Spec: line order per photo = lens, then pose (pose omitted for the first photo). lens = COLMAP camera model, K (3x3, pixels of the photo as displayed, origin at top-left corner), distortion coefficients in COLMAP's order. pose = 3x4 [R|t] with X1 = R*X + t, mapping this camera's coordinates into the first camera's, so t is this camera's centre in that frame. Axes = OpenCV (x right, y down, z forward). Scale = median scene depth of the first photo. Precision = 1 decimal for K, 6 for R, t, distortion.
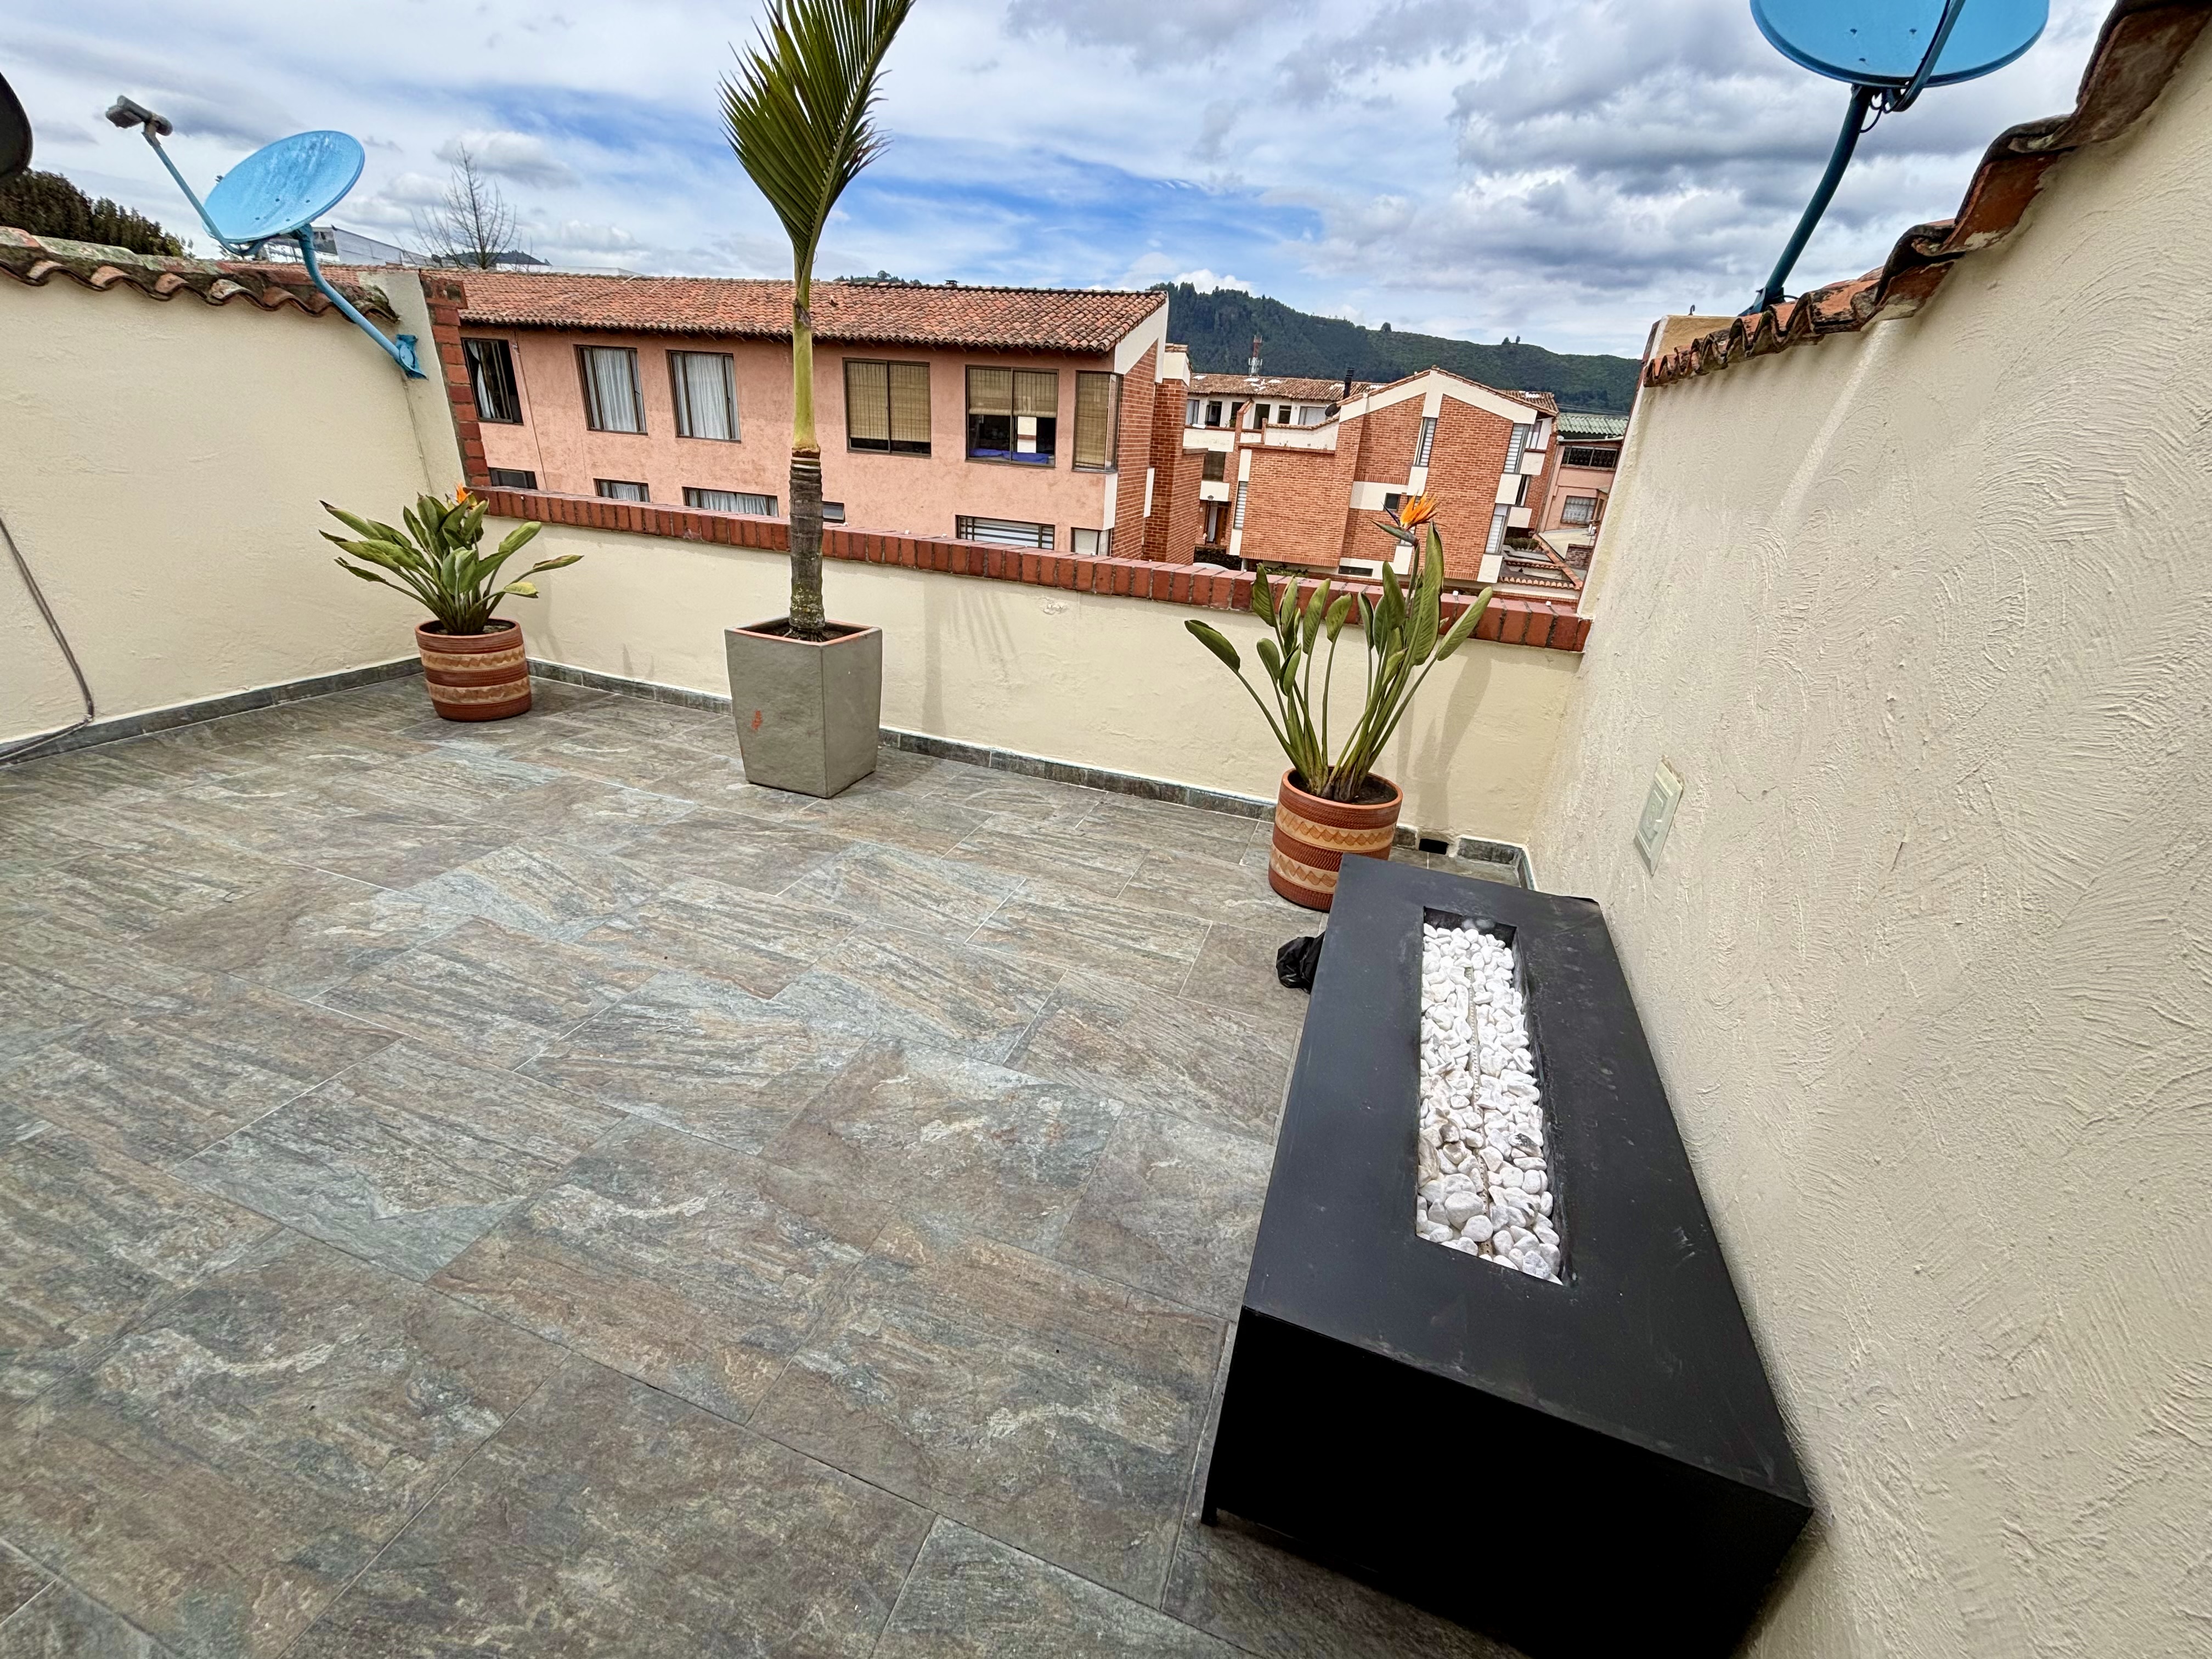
lens RADIAL K [[893.2, 0, 1085.9], [0, 893.2, 828.7], [0, 0, 1]] dist [0.001151, 0.000184]
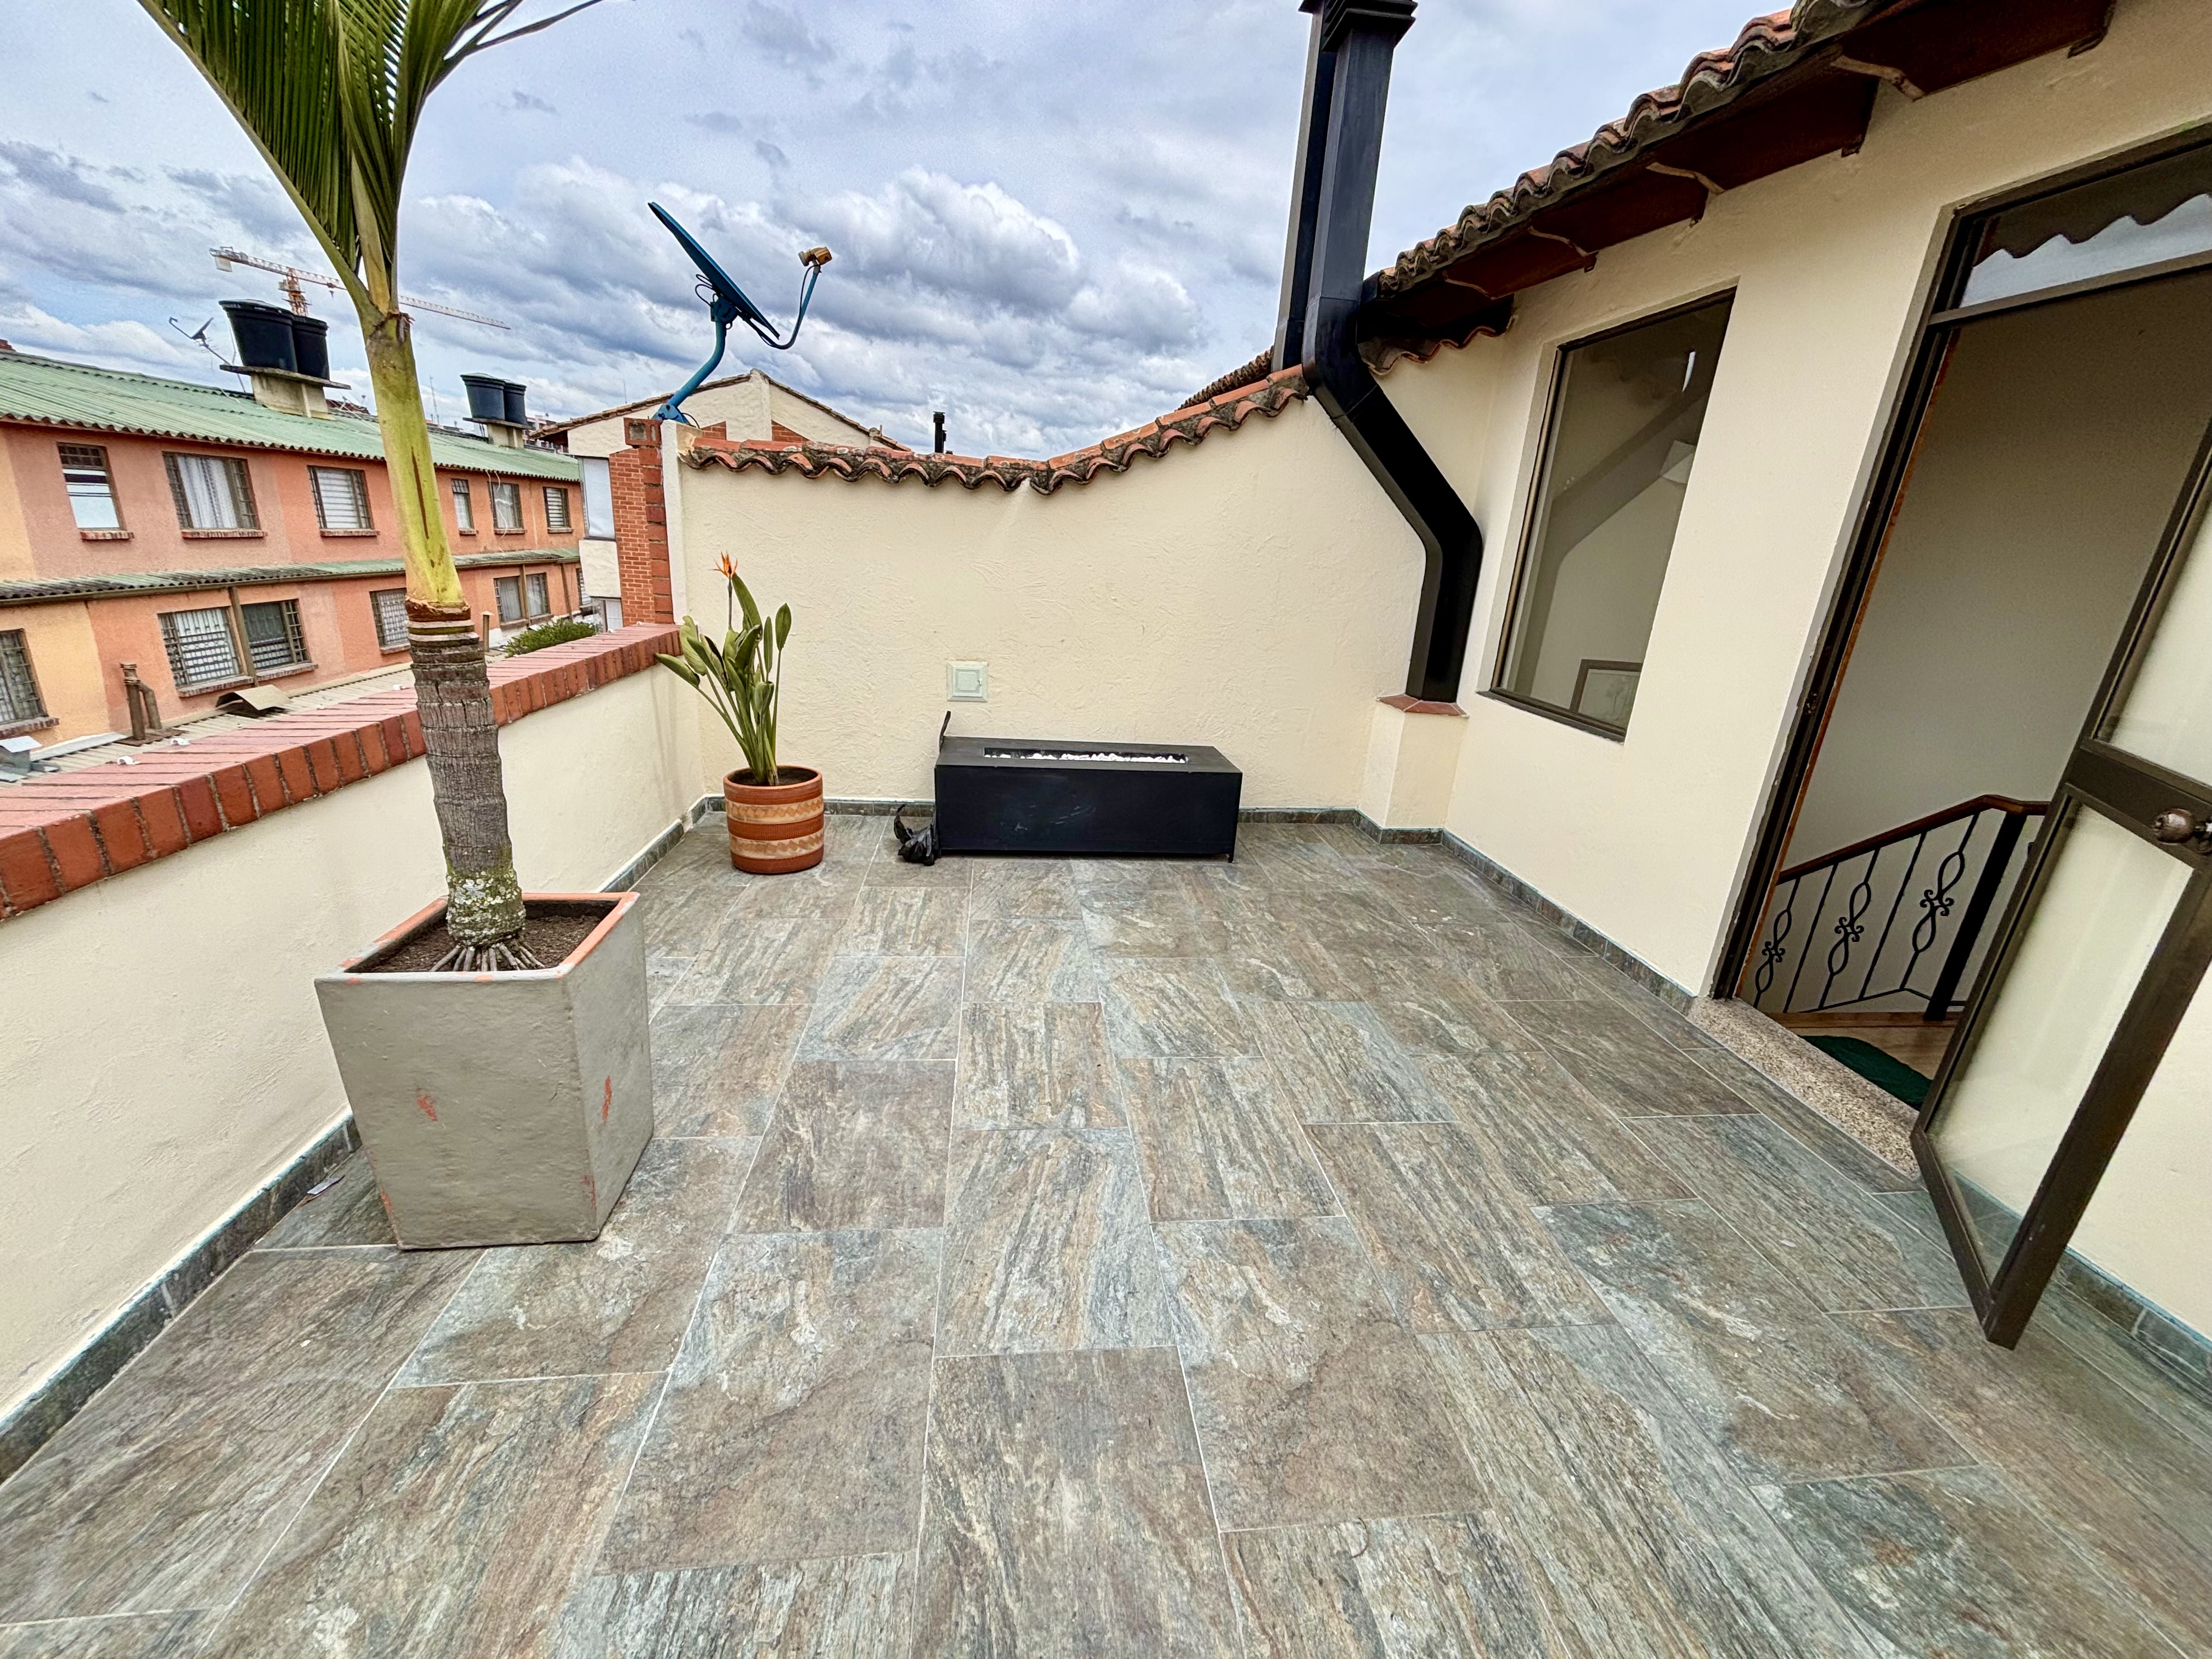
lens RADIAL K [[886.8, 0, 1103.7], [0, 886.8, 828.0], [0, 0, 1]] dist [-0.000278, 0.000233]
pose [[-0.432326, -0.360890, 0.826349, -1.181971], [0.294597, 0.809600, 0.507702, -0.587796], [-0.852236, 0.462933, -0.243694, 1.070600]]
